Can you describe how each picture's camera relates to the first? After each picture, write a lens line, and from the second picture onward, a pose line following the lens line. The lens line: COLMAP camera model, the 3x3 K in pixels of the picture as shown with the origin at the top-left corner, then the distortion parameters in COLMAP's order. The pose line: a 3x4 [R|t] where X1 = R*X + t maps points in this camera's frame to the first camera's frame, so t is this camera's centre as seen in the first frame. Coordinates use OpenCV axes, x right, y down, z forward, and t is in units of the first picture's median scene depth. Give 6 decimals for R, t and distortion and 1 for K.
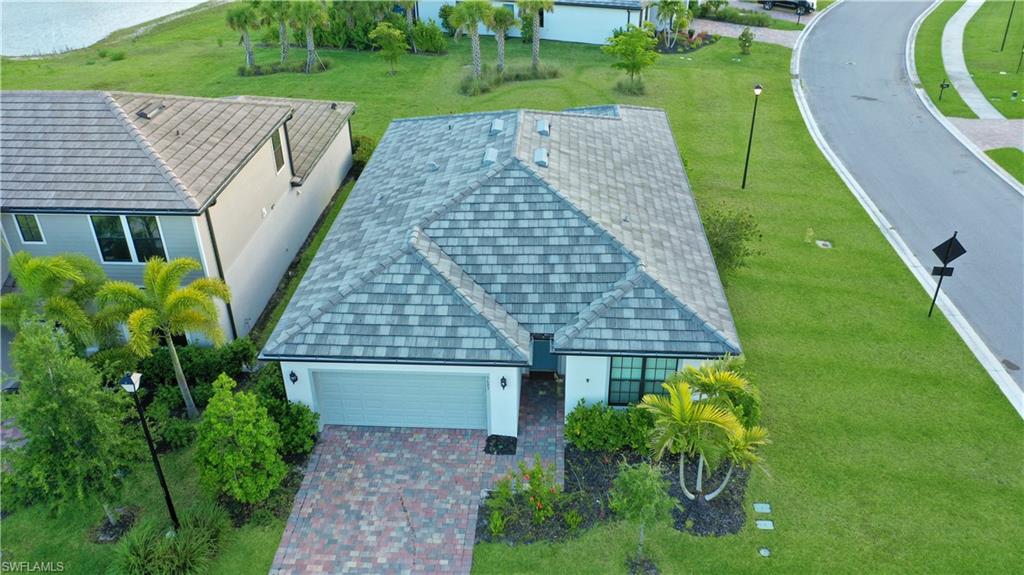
lens RADIAL K [[807.2, 0, 512.0], [0, 807.2, 287.5], [0, 0, 1]] dist [-0.007645, -0.004829]
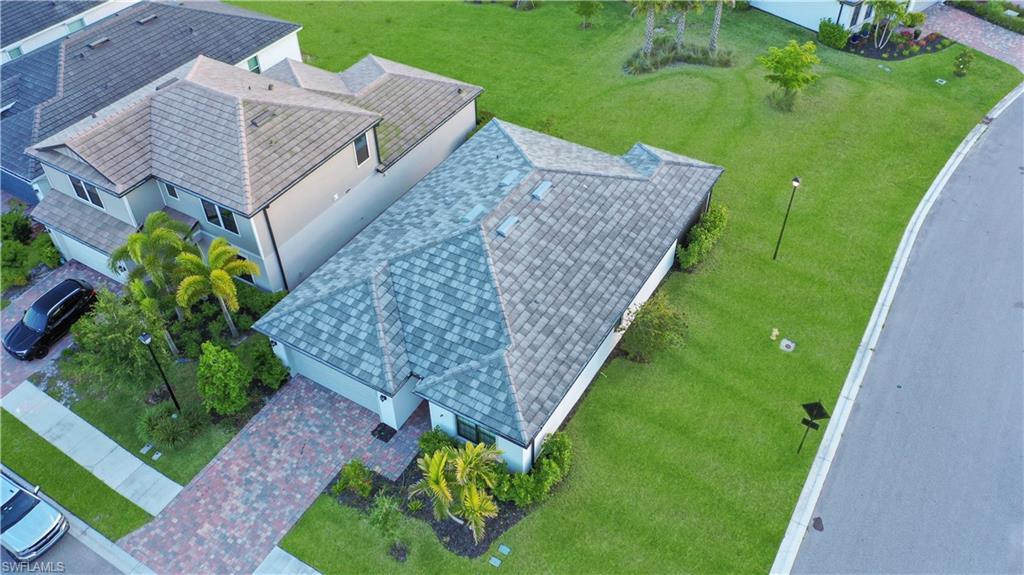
lens RADIAL K [[807.2, 0, 512.0], [0, 807.2, 287.5], [0, 0, 1]] dist [-0.007645, -0.004829]
pose [[0.886632, 0.318005, -0.335792, 0.562150], [-0.237770, 0.936208, 0.258803, -0.452281], [0.396672, -0.149622, 0.905685, -0.173477]]
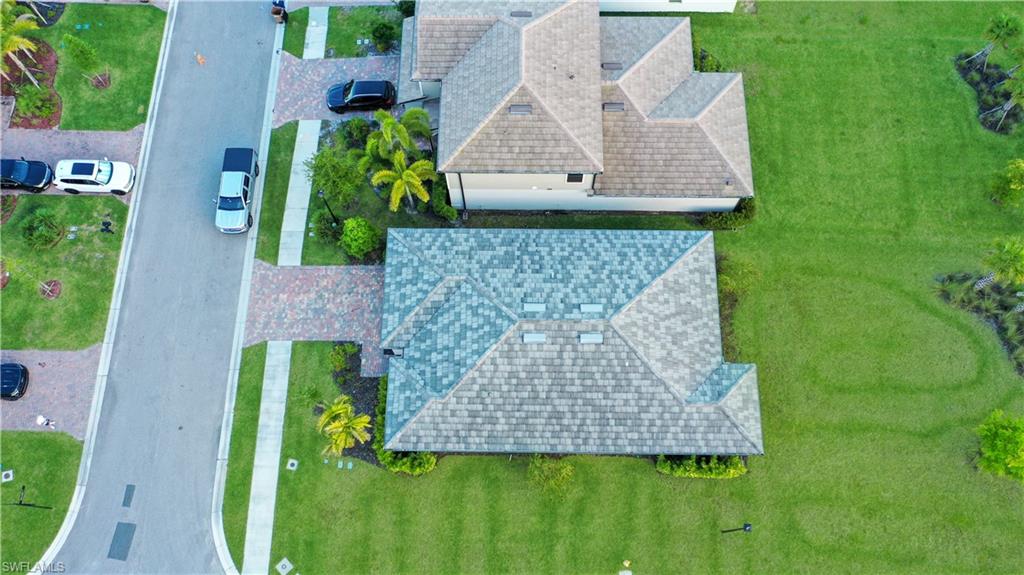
lens RADIAL K [[807.2, 0, 512.0], [0, 807.2, 287.5], [0, 0, 1]] dist [-0.007645, -0.004829]
pose [[0.047863, 0.944594, -0.324733, 0.508370], [-0.502576, 0.303730, 0.809423, -1.624155], [0.863207, 0.124462, 0.489268, 0.212425]]
